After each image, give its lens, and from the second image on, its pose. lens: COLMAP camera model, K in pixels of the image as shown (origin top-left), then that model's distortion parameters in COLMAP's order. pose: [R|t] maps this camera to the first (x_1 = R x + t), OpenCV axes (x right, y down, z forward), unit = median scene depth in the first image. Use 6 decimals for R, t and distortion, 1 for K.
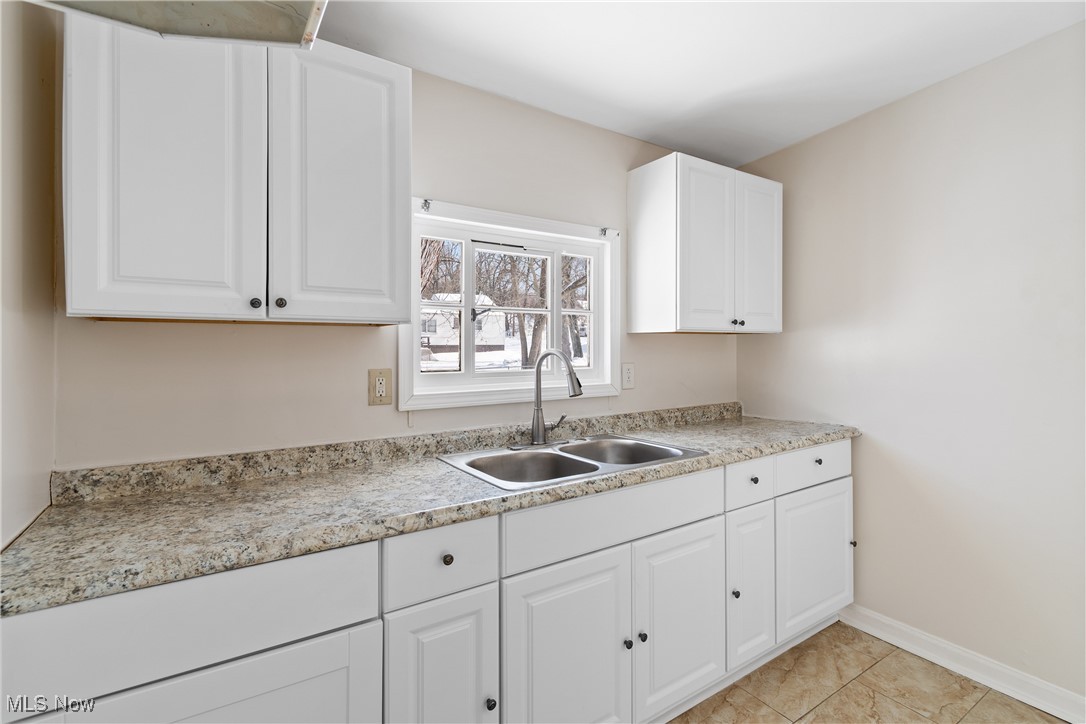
lens RADIAL K [[492.4, 0, 533.2], [0, 492.4, 356.5], [0, 0, 1]] dist [0.006613, -0.002032]
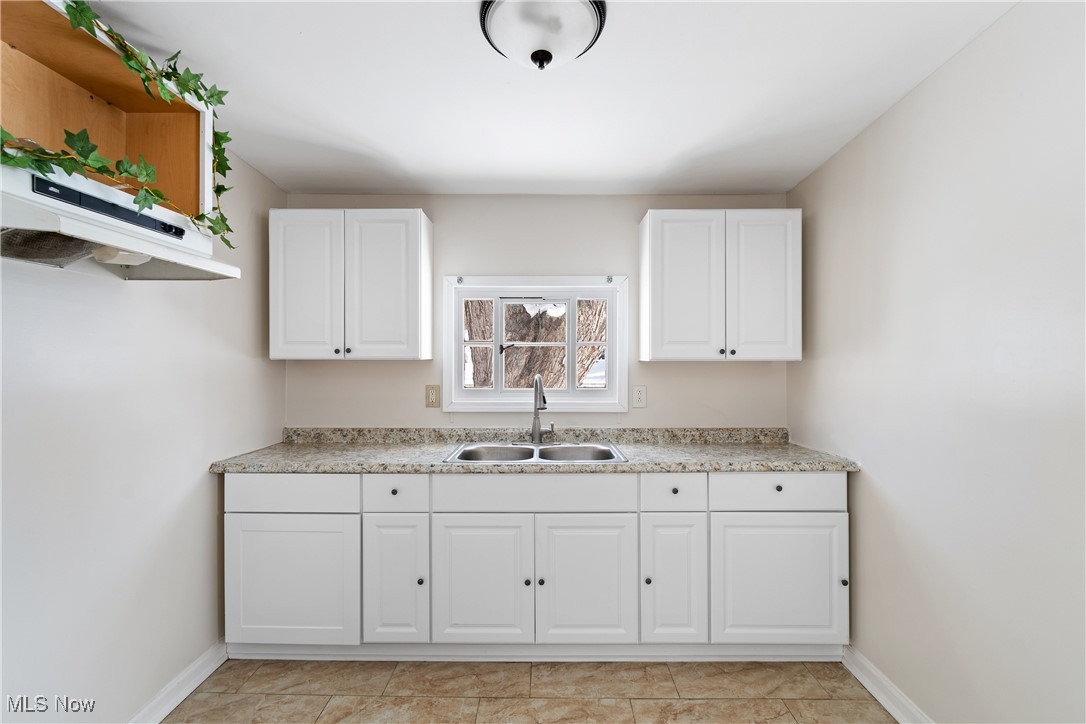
lens RADIAL K [[492.4, 0, 536.1], [0, 492.4, 367.9], [0, 0, 1]] dist [0.006613, -0.002032]
pose [[0.837281, 0.016223, -0.546532, 0.846277], [-0.013425, 0.999868, 0.009112, -0.049377], [0.546608, -0.000292, 0.837388, -0.165303]]
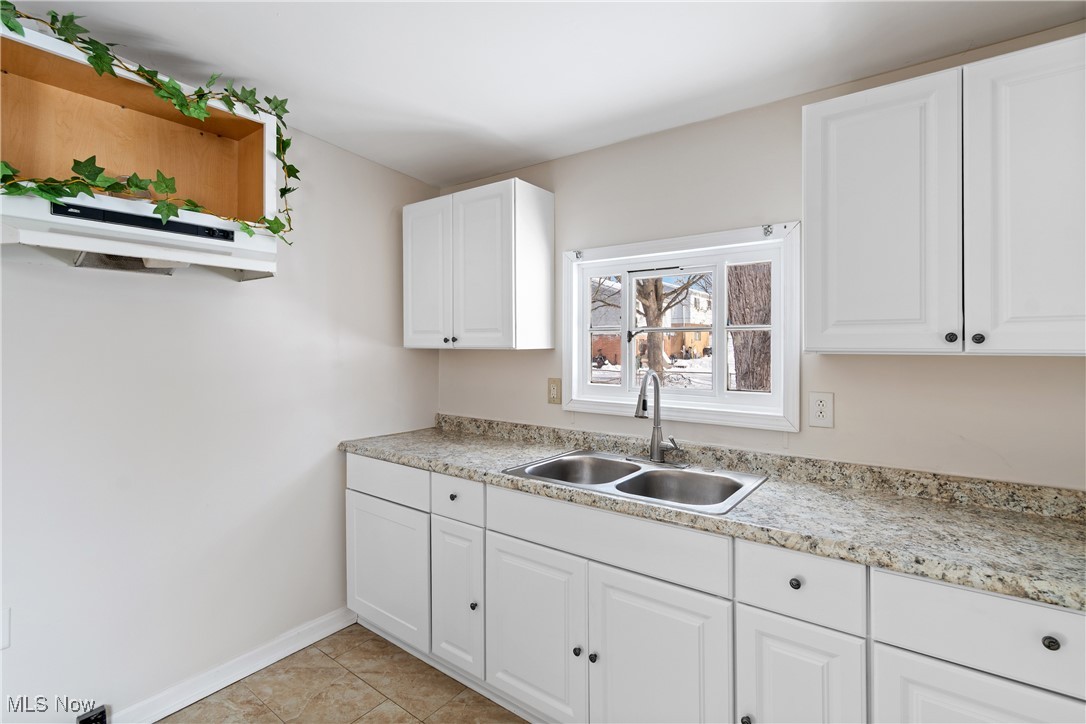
lens RADIAL K [[492.4, 0, 552.6], [0, 492.4, 350.7], [0, 0, 1]] dist [0.006613, -0.002032]
pose [[0.372742, 0.016015, -0.927797, 0.984515], [-0.018232, 0.999784, 0.009933, -0.066412], [0.927756, 0.013213, 0.372953, 0.463350]]
